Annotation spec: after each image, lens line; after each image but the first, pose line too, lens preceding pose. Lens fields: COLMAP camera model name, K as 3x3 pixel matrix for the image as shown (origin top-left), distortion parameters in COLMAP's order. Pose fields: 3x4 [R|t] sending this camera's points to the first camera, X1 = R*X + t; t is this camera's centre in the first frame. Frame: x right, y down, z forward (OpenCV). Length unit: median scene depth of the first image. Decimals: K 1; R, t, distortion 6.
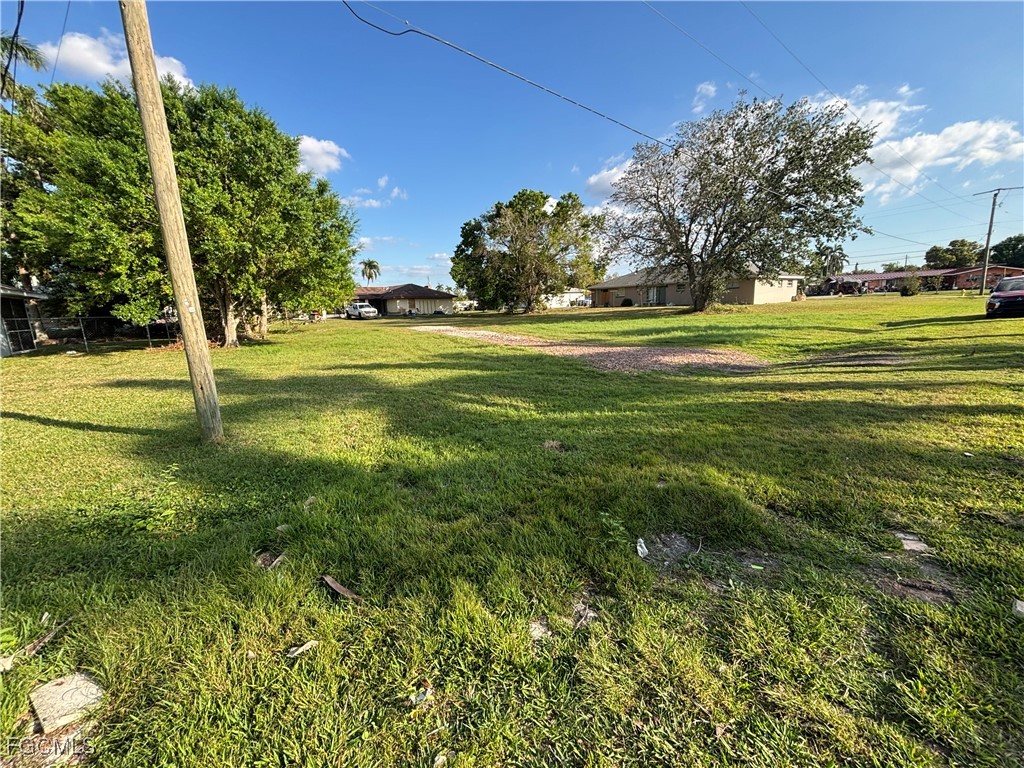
lens RADIAL K [[414.8, 0, 516.9], [0, 414.8, 386.1], [0, 0, 1]] dist [0.000888, -0.000028]
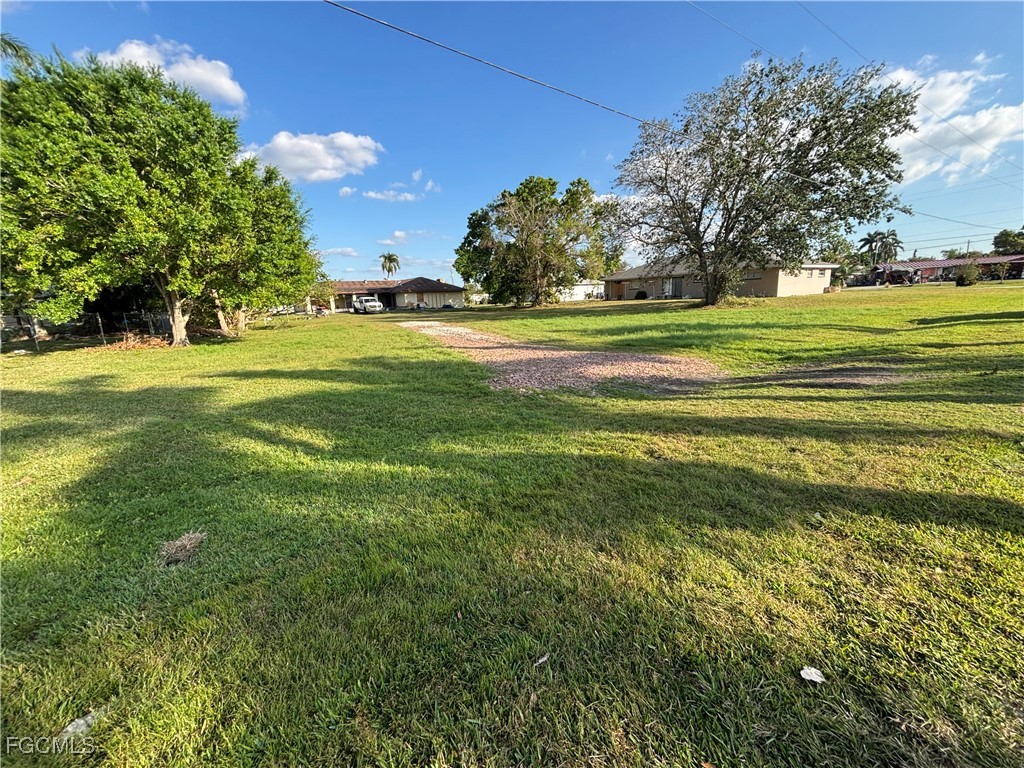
lens RADIAL K [[414.8, 0, 516.9], [0, 414.8, 386.1], [0, 0, 1]] dist [0.000888, -0.000028]
pose [[0.996968, 0.011506, -0.076955, 0.061799], [-0.010123, 0.999780, 0.018349, -0.010686], [0.077150, -0.017514, 0.996866, 0.041651]]
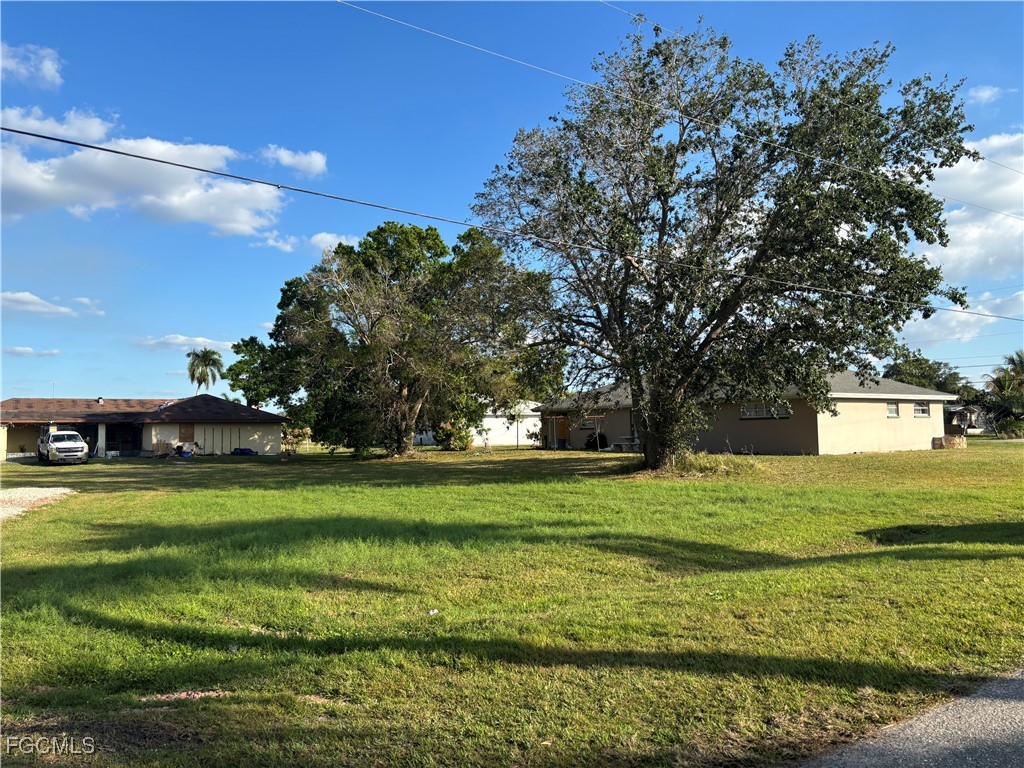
lens RADIAL K [[768.5, 0, 508.6], [0, 768.5, 374.6], [0, 0, 1]] dist [0.061847, -0.080908]
pose [[0.996969, 0.016734, -0.075985, 0.242767], [-0.036366, 0.963583, -0.264926, -0.037543], [0.068785, 0.266886, 0.961270, 0.120231]]
